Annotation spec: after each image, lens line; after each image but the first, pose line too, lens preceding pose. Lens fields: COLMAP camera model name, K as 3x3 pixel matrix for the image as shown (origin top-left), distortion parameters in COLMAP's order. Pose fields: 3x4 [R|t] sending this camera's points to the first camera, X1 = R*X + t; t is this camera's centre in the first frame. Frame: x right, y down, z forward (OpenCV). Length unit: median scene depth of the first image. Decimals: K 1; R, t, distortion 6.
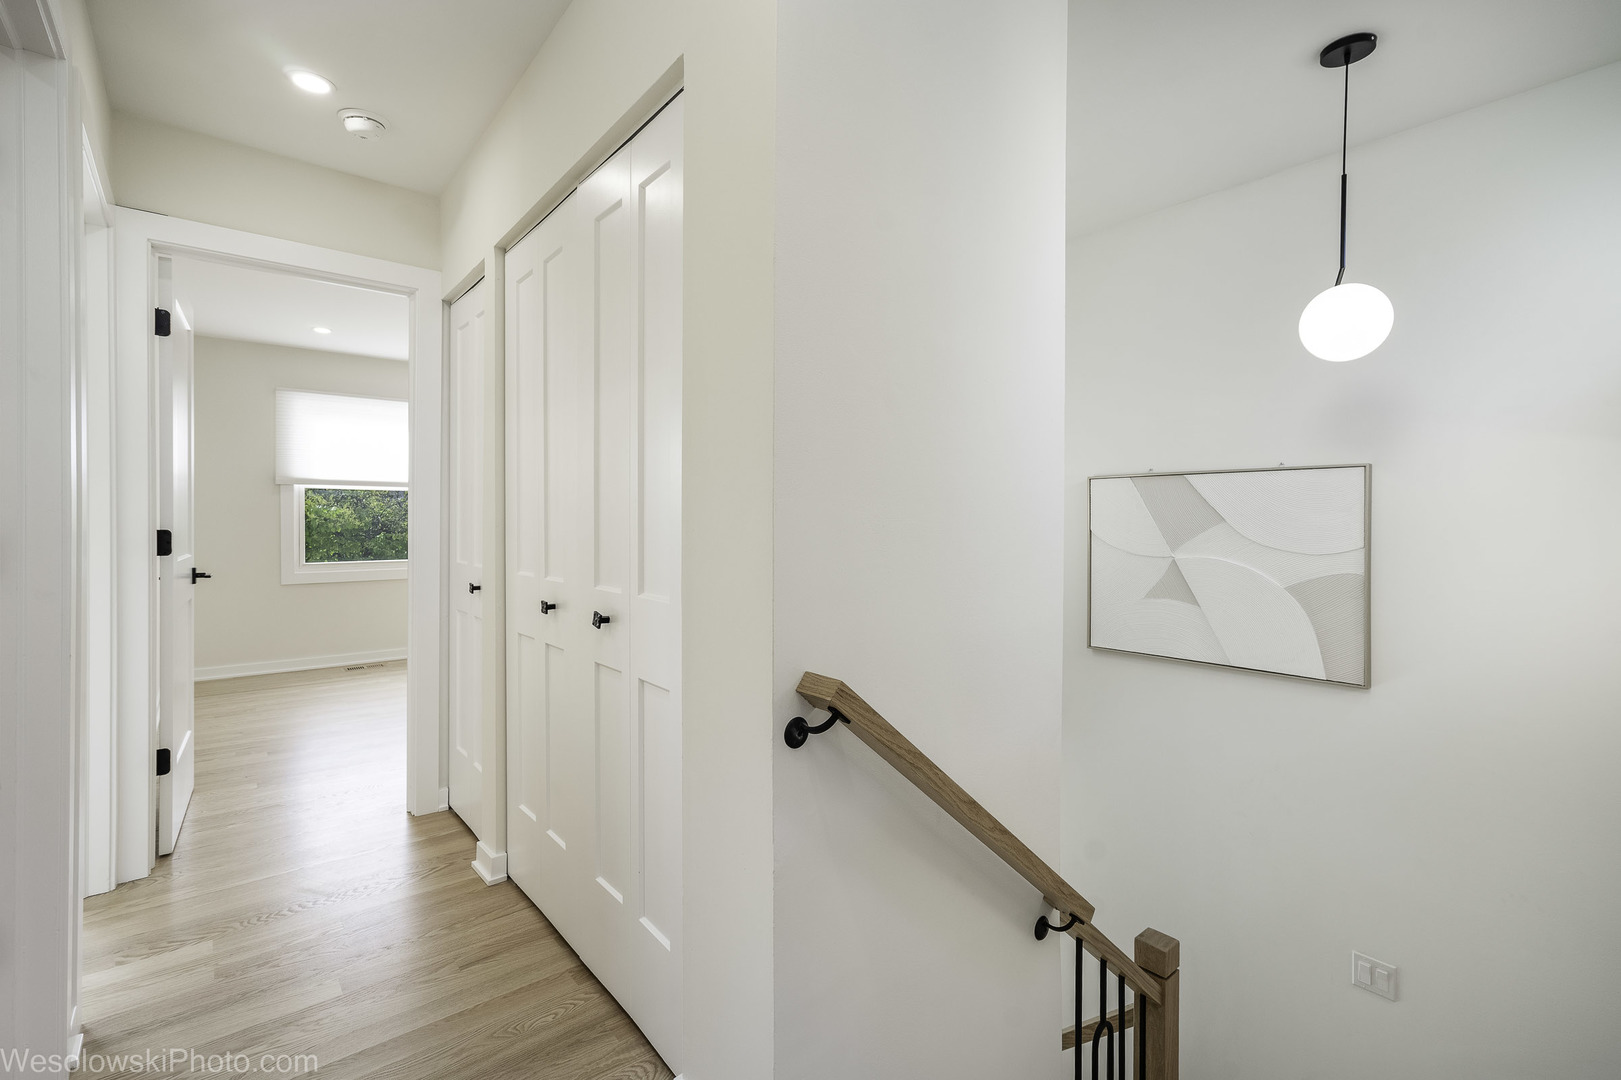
lens RADIAL K [[727.8, 0, 800.8], [0, 727.8, 524.0], [0, 0, 1]] dist [-0.000809, -0.000032]
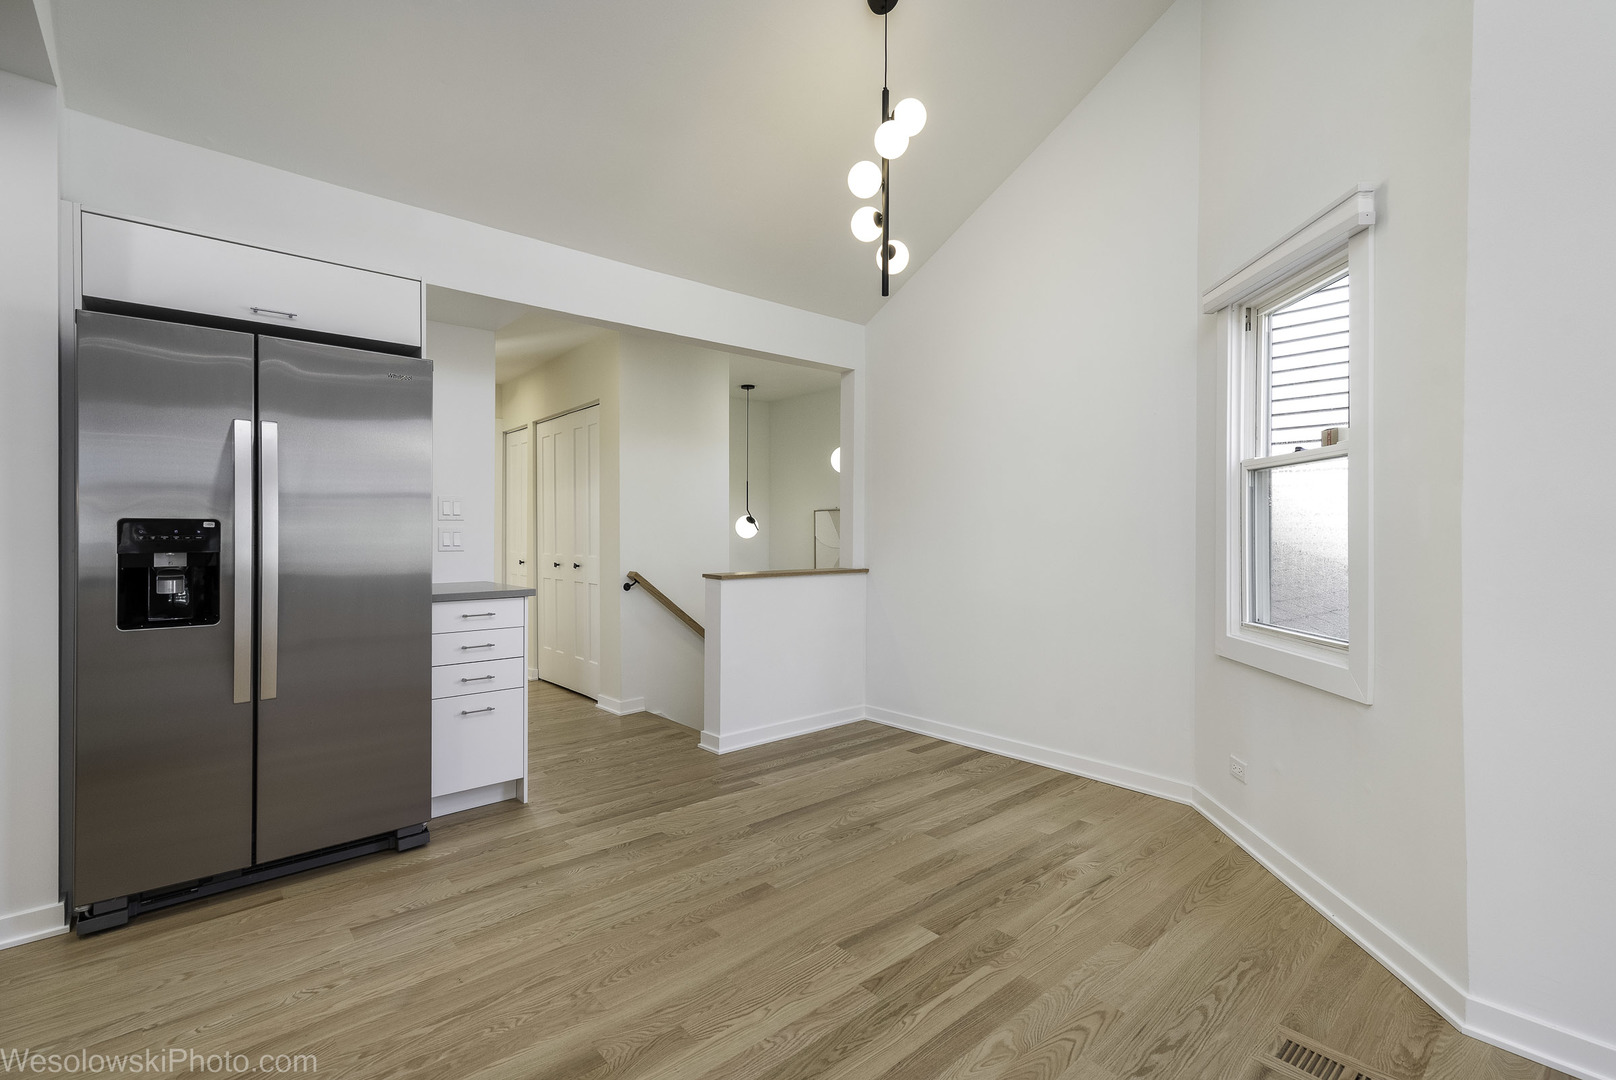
lens RADIAL K [[731.7, 0, 806.5], [0, 731.7, 528.9], [0, 0, 1]] dist [-0.000309, 0.007519]
pose [[0.999338, -0.005596, 0.035949, 0.398043], [0.005952, 0.999934, -0.009798, 0.010153], [-0.035892, 0.010006, 0.999306, -1.440388]]
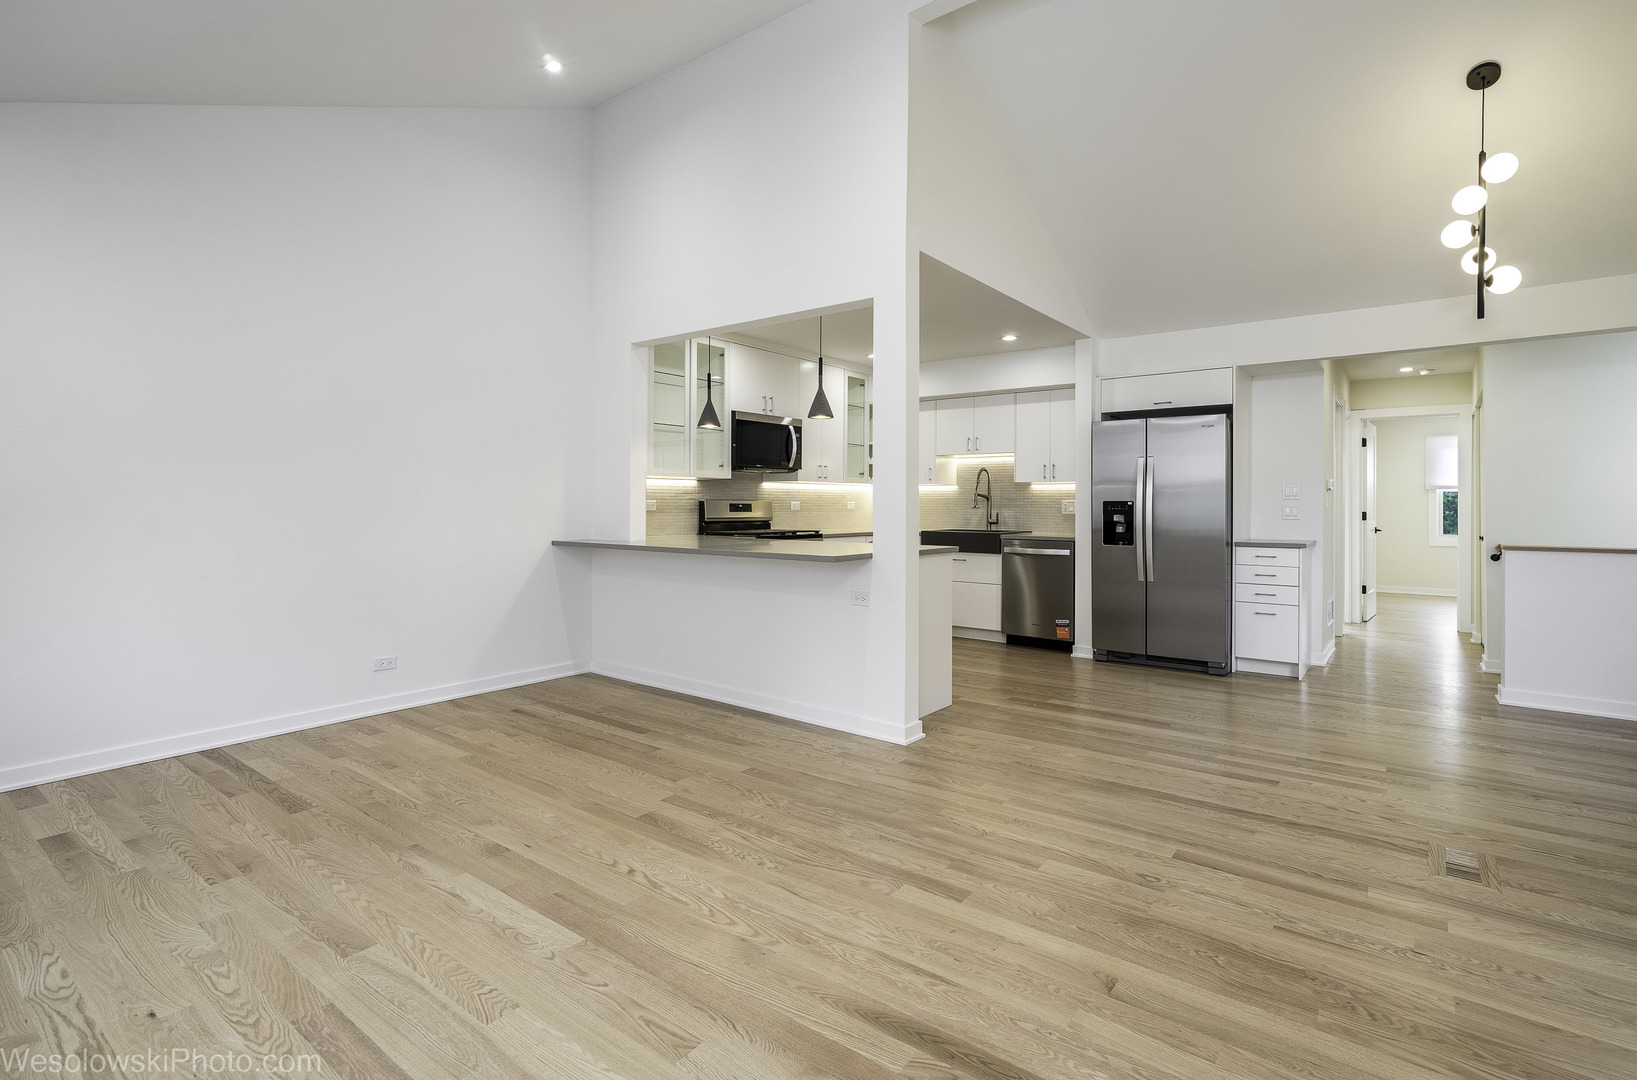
lens RADIAL K [[770.6, 0, 852.8], [0, 770.6, 501.6], [0, 0, 1]] dist [-0.001185, 0.008896]
pose [[0.250760, -0.011523, -0.967981, 1.687364], [-0.008360, 0.999866, -0.014069, 0.025960], [0.968013, 0.011621, 0.250630, -1.855653]]
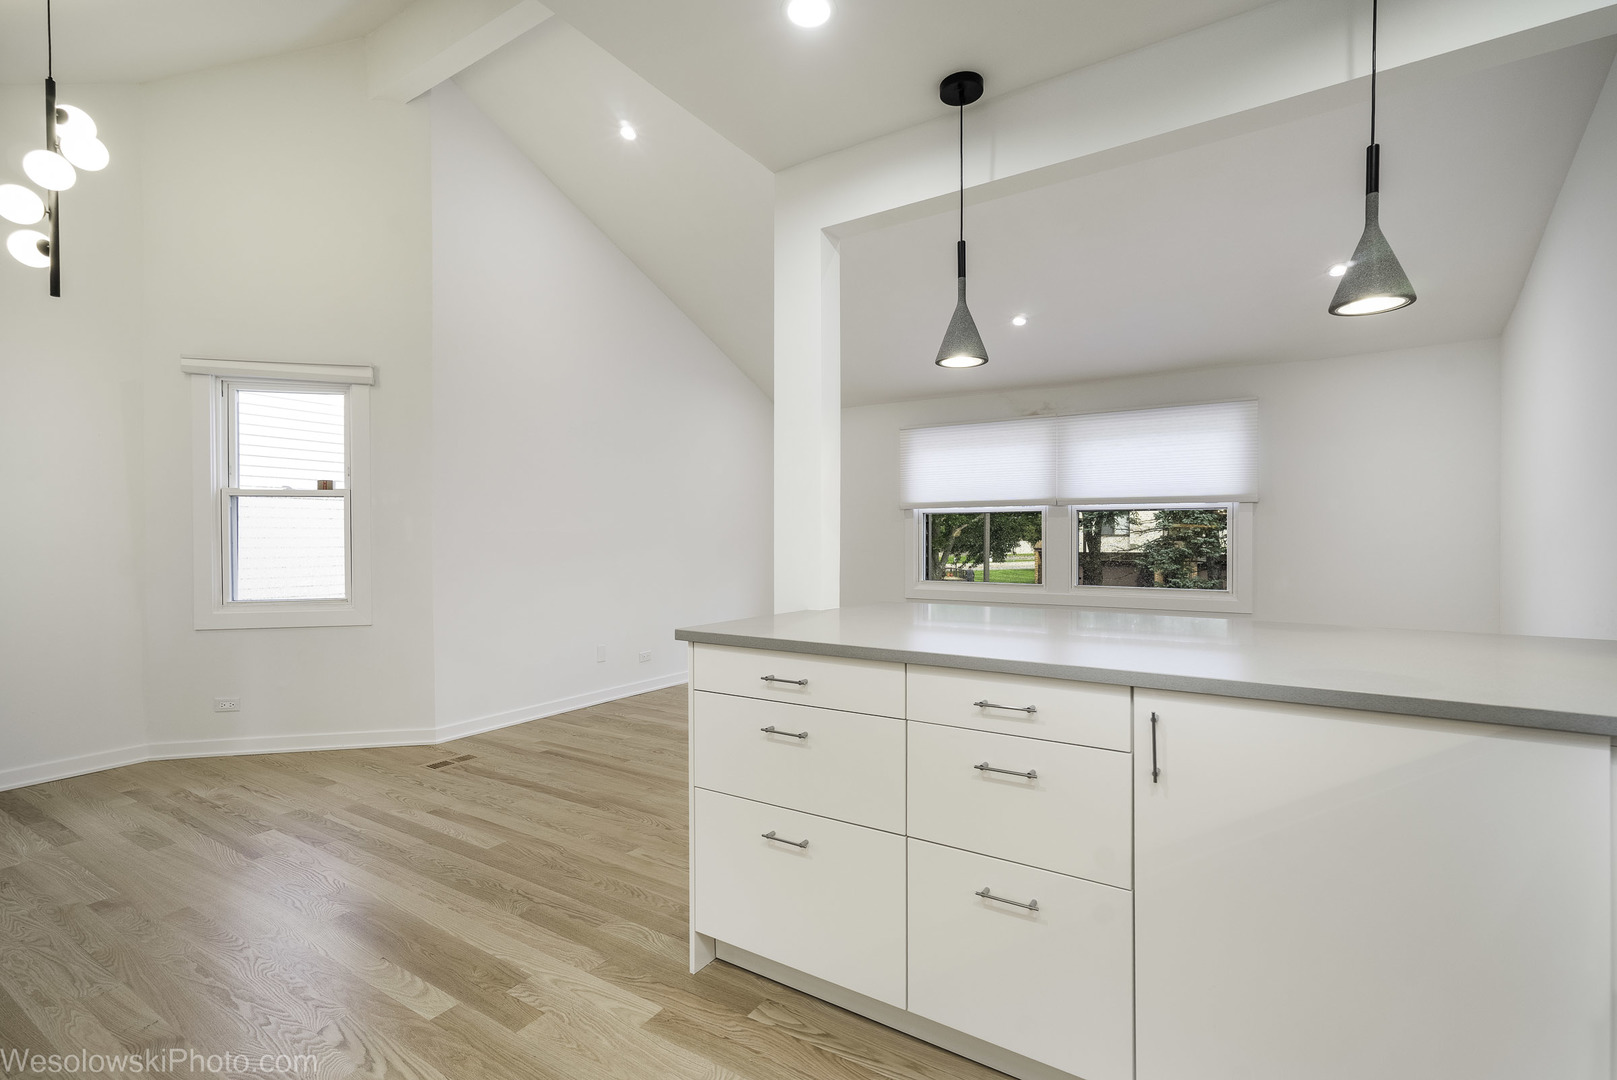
lens RADIAL K [[739.7, 0, 808.5], [0, 739.7, 540.0], [0, 0, 1]] dist [-0.000544, 0.000066]
pose [[-0.318261, -0.012259, 0.947924, -0.842473], [0.006974, 0.999859, 0.015273, -0.005991], [-0.947977, 0.011472, -0.318131, -1.033090]]
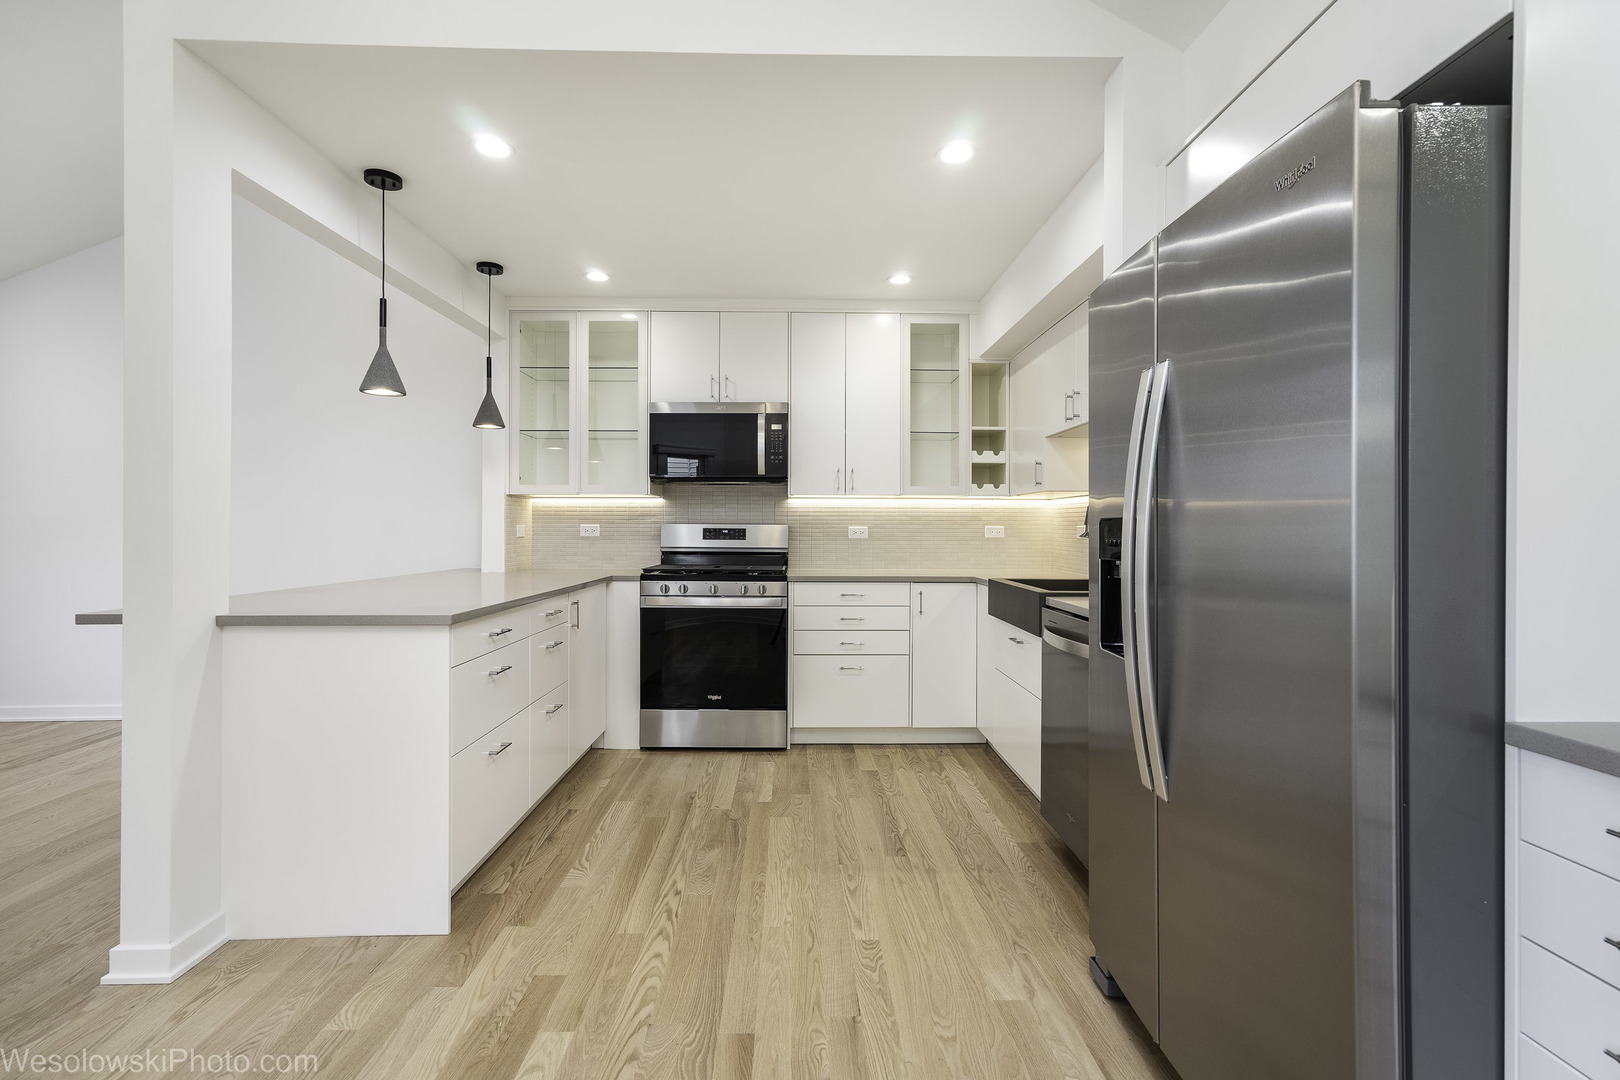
lens RADIAL K [[733.5, 0, 808.5], [0, 733.5, 528.9], [0, 0, 1]] dist [-0.000309, 0.007519]
pose [[-0.612697, -0.009481, -0.790261, 0.391565], [-0.013874, 0.999903, -0.001239, -0.000234], [0.790196, 0.010205, -0.612770, -0.303723]]
